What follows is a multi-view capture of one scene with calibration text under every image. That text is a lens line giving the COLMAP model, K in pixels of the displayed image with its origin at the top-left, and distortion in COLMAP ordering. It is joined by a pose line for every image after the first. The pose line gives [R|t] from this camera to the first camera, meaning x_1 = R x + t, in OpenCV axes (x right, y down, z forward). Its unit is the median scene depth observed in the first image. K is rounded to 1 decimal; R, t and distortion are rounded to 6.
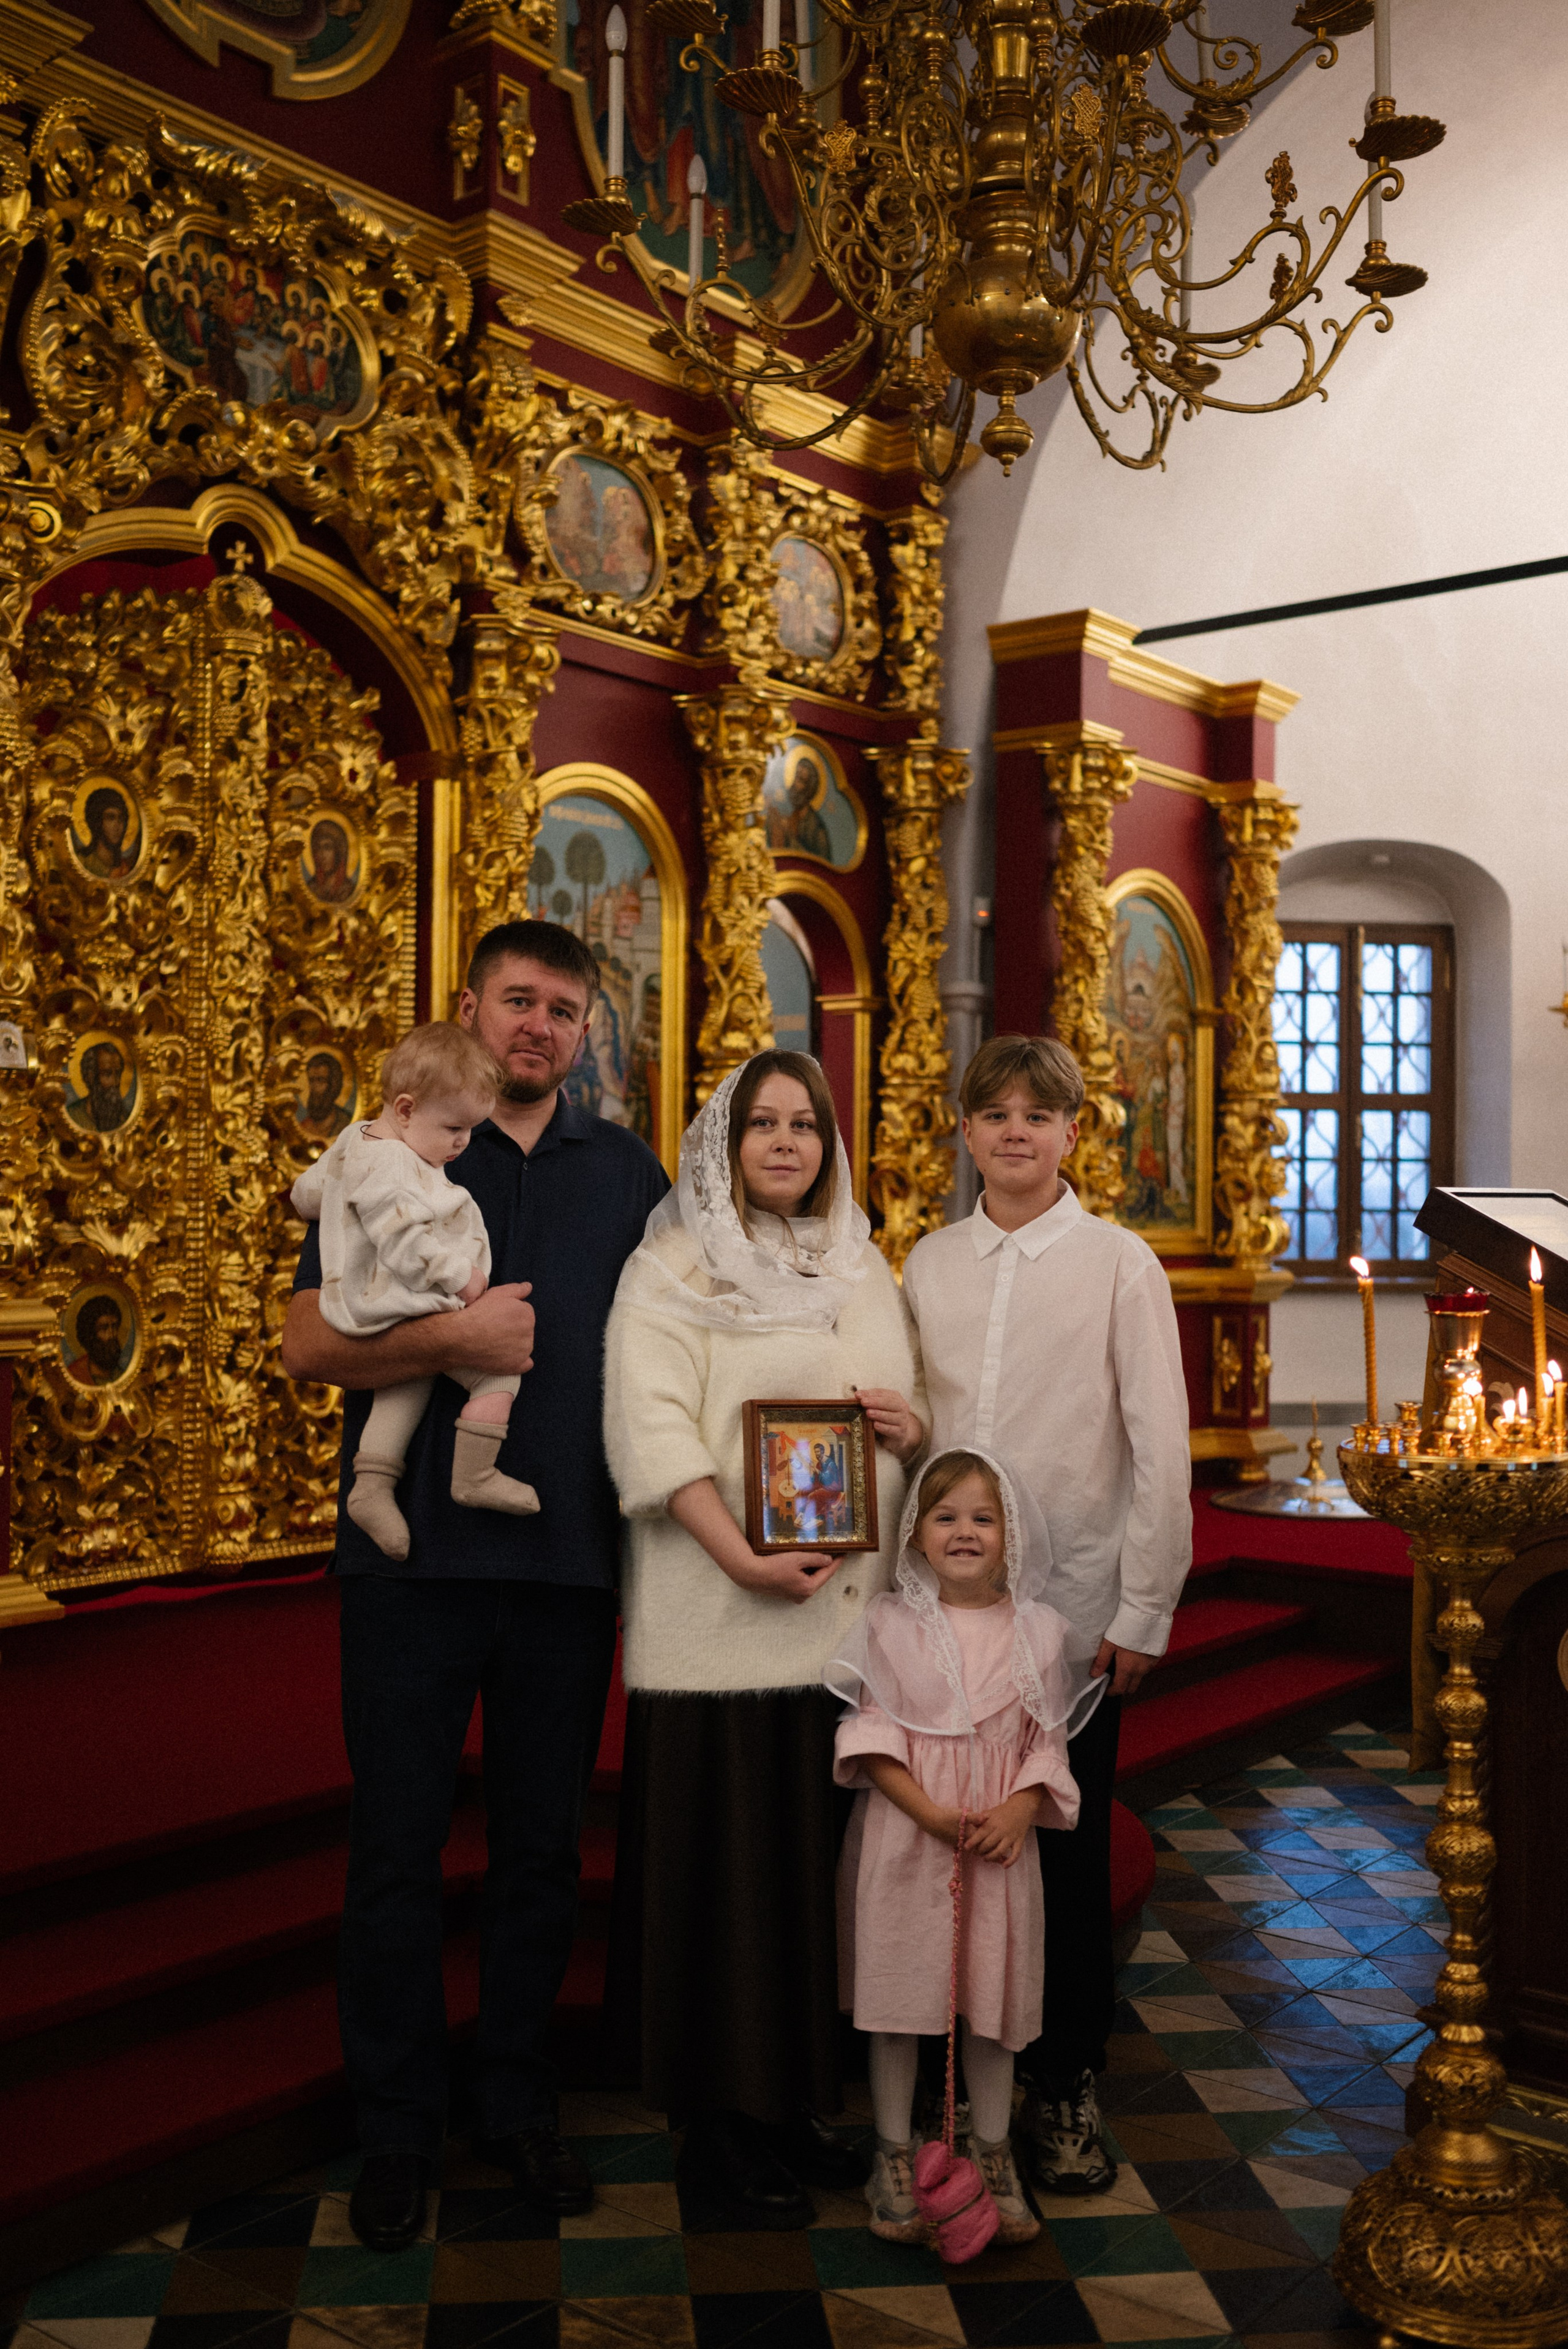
lens RADIAL K [[2220.3, 0, 777.0], [0, 2220.3, 1177.6], [0, 0, 1]] dist [-0.004704, 0.008904]
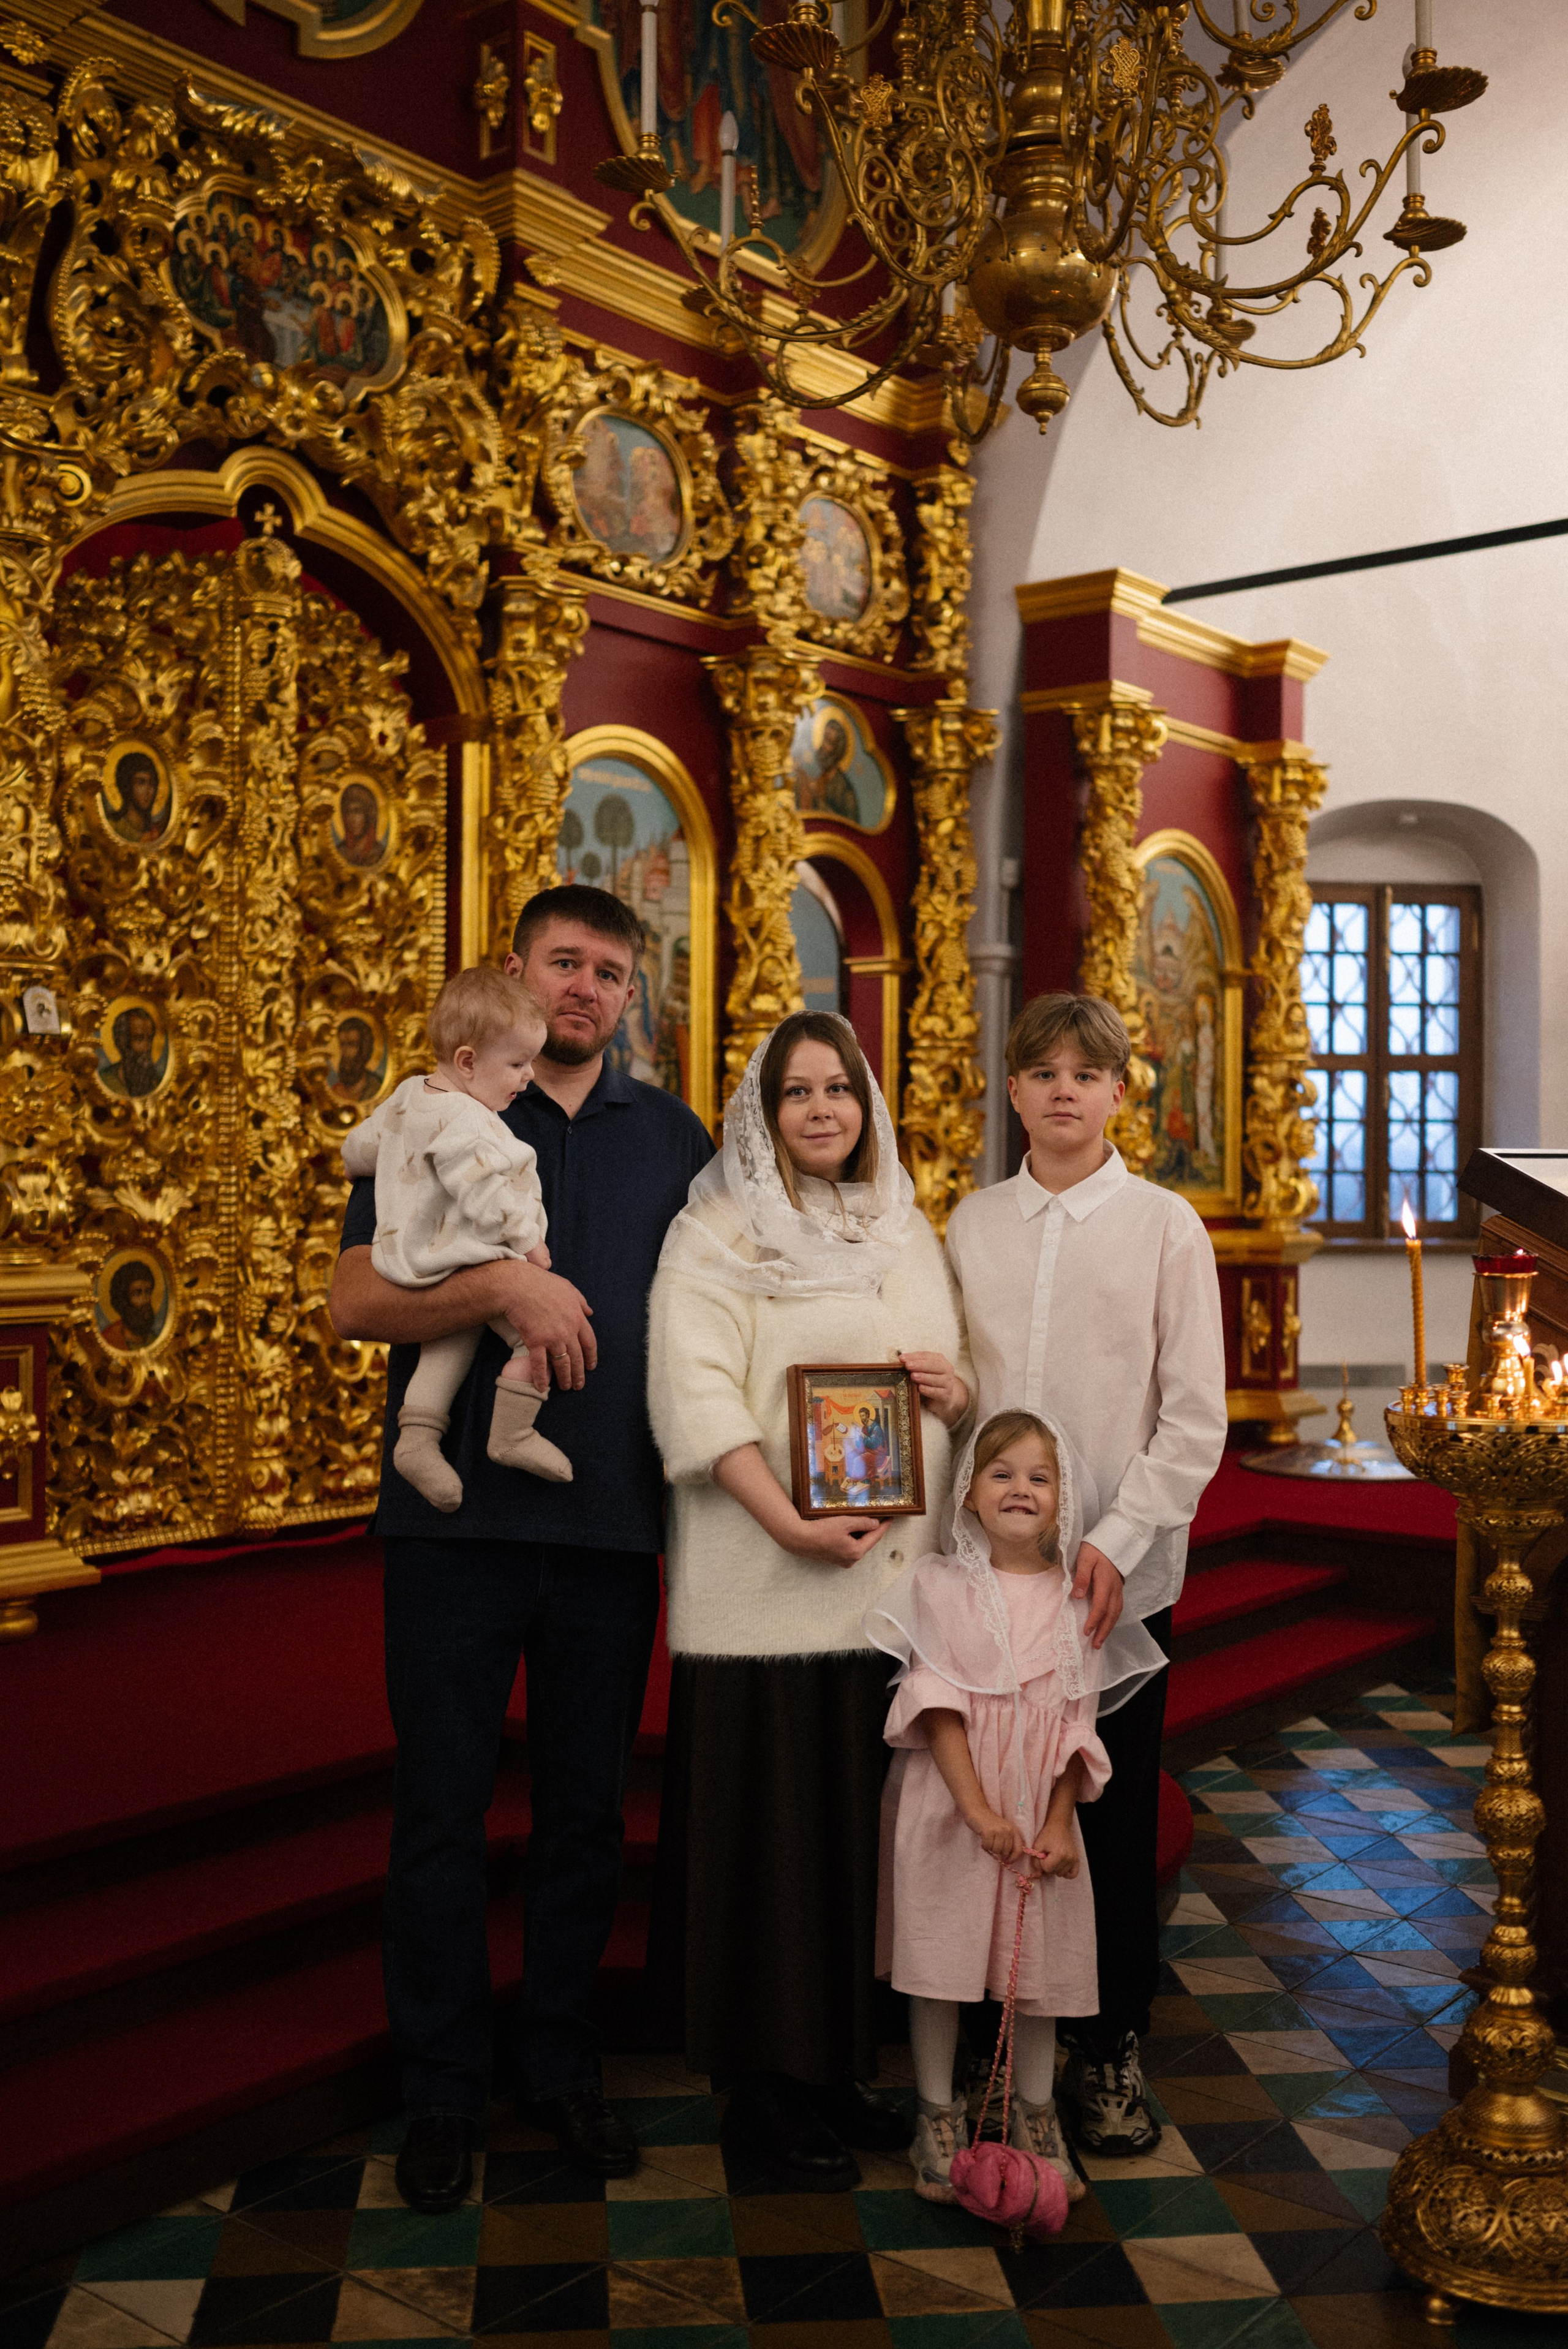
lens RADIAL K [[2220.1, 0, 784.9], [0, 2220.1, 1161.7], [0, 0, 1]] dist [-0.004578, 0.008613]
pose [[0.999982, -0.003112, -0.005127, -0.005678], [0.003161, 0.999949, 0.009542, -0.000070], [0.005097, -0.009558, 0.999941, 0.001927]]
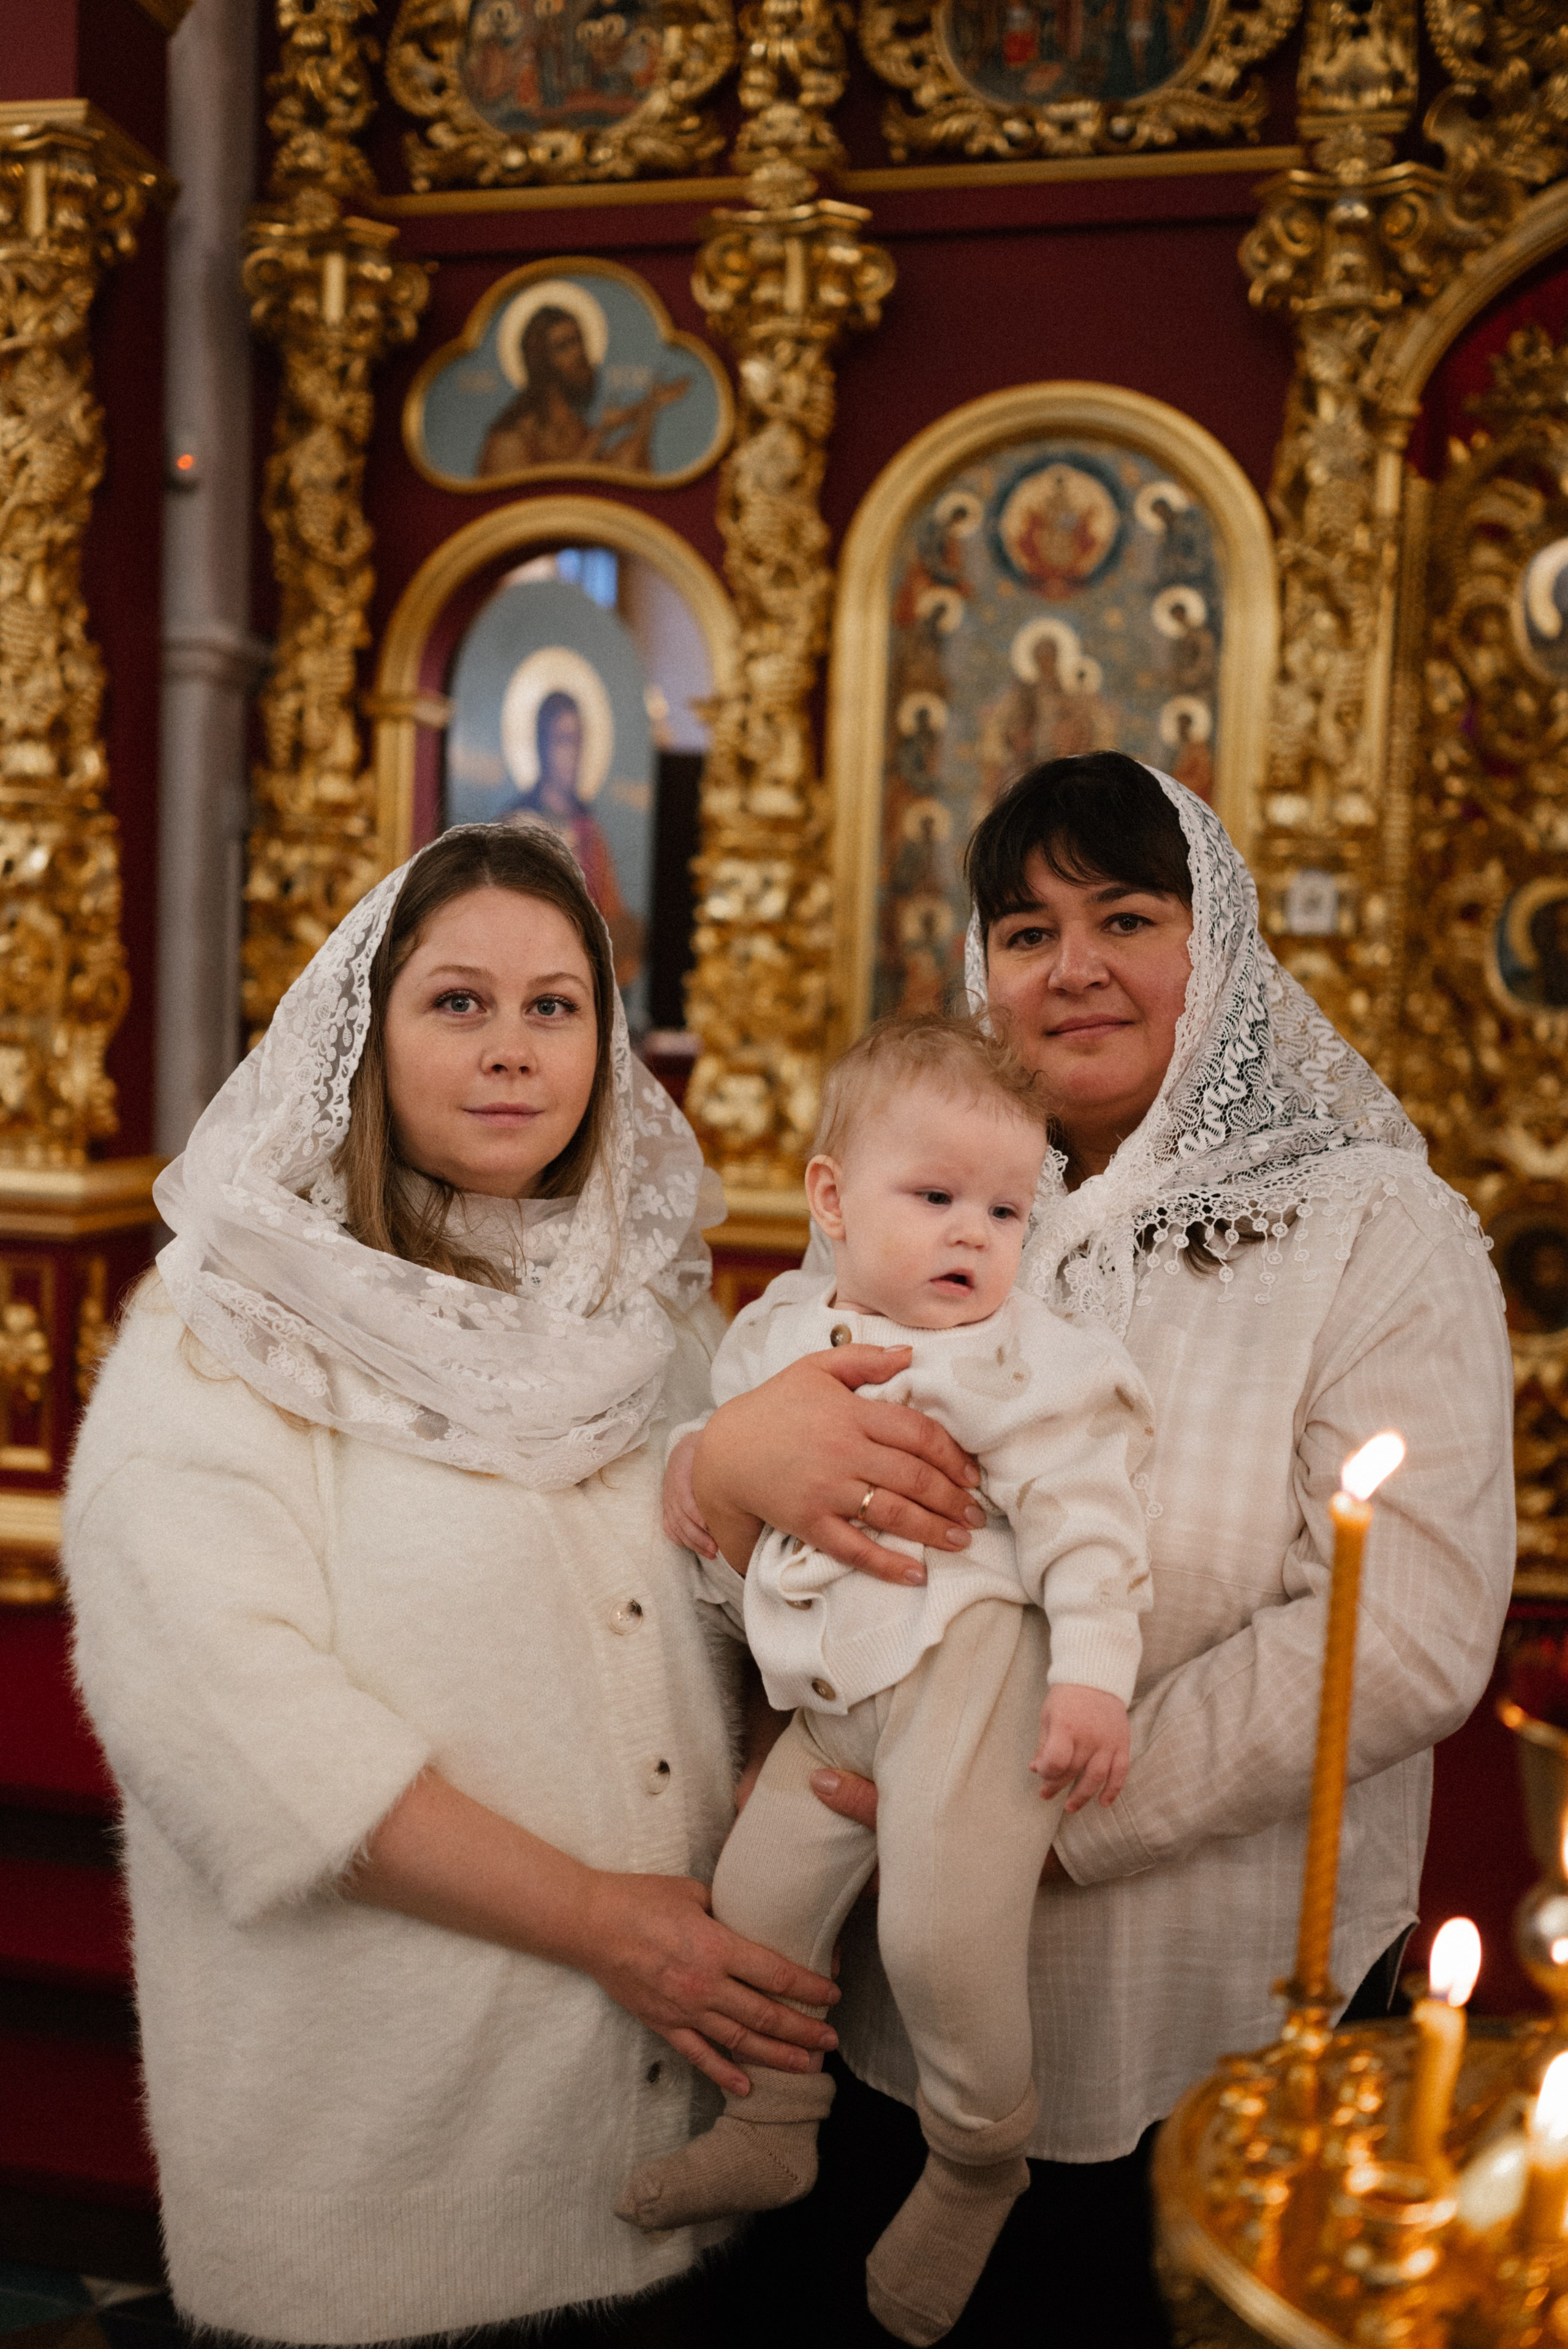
lens RADIAL K [[2216.0, 0, 782.2], [0, 2216.0, 1196.8], [0, 0, 1]] dist [-0.008013, 0.009094]
pose [[0.428411, 0.082787, -0.899783, 0.252378], [-0.024586, 0.996493, 0.079979, -0.010627], [0.903249, -0.012142, 0.428944, 0.397571]]
